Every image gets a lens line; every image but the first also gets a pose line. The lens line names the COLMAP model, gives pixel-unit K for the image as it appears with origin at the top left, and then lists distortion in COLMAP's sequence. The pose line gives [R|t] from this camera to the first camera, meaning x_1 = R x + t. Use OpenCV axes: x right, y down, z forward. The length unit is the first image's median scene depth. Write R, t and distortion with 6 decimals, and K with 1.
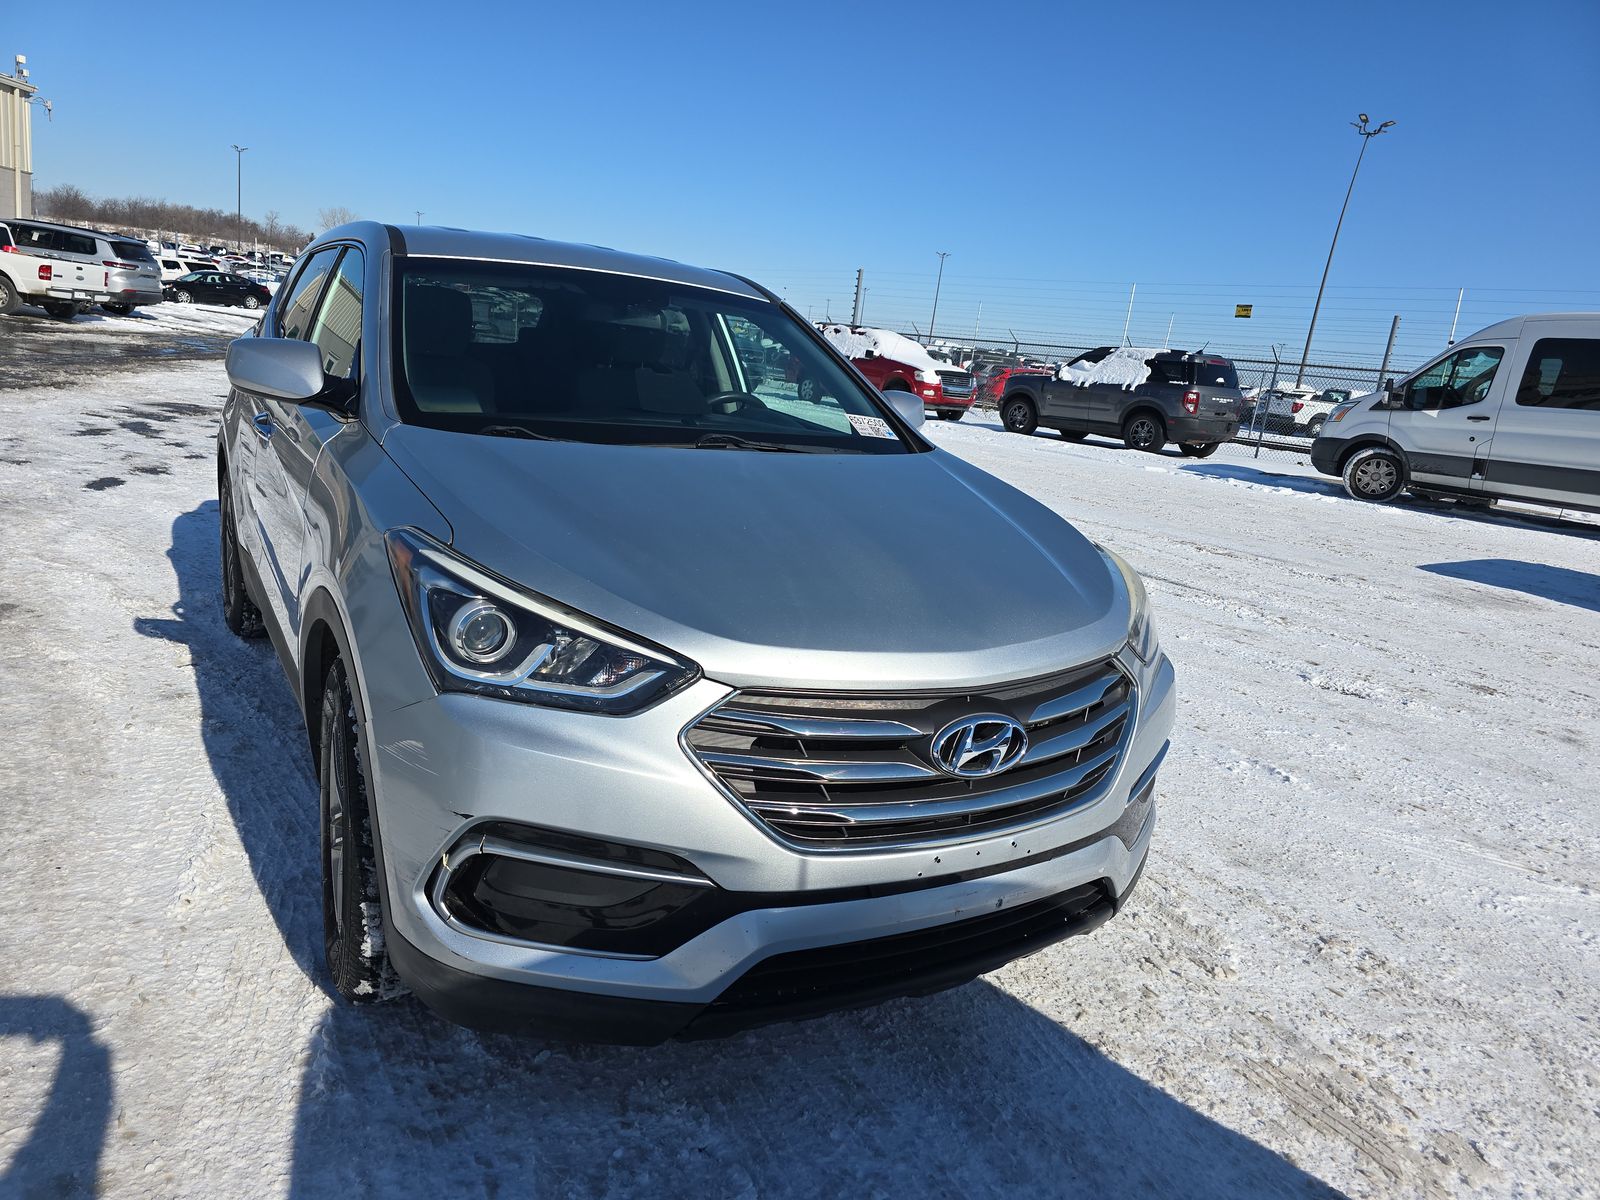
lens RADIAL K [[1078.3, 0, 800.1], [0, 1078.3, 586.6], [0, 0, 1]] dist [0.057766, -0.044800]
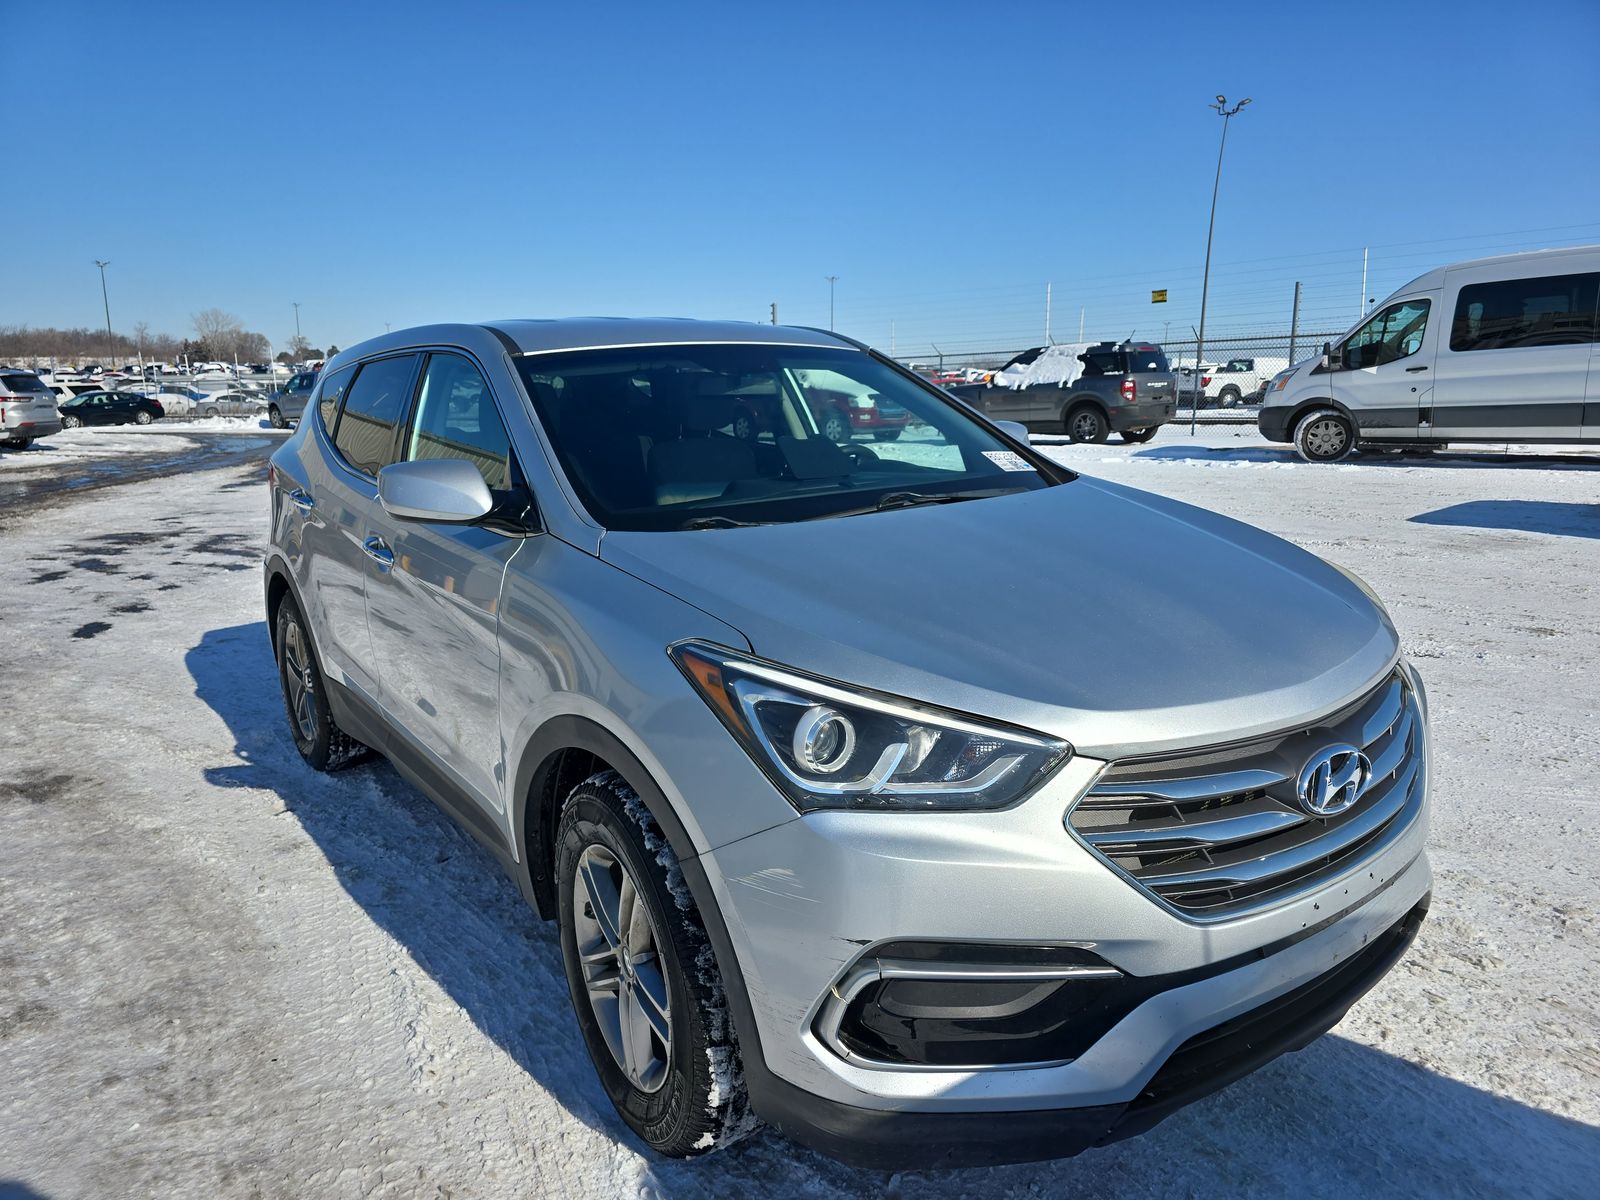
lens RADIAL K [[1078.3, 0, 783.8], [0, 1078.3, 587.6], [0, 0, 1]] dist [0.057766, -0.044800]
pose [[0.987129, -0.145705, 0.065931, -0.230281], [0.147504, 0.988788, -0.023267, -0.045619], [-0.061802, 0.032693, 0.997553, 0.040094]]
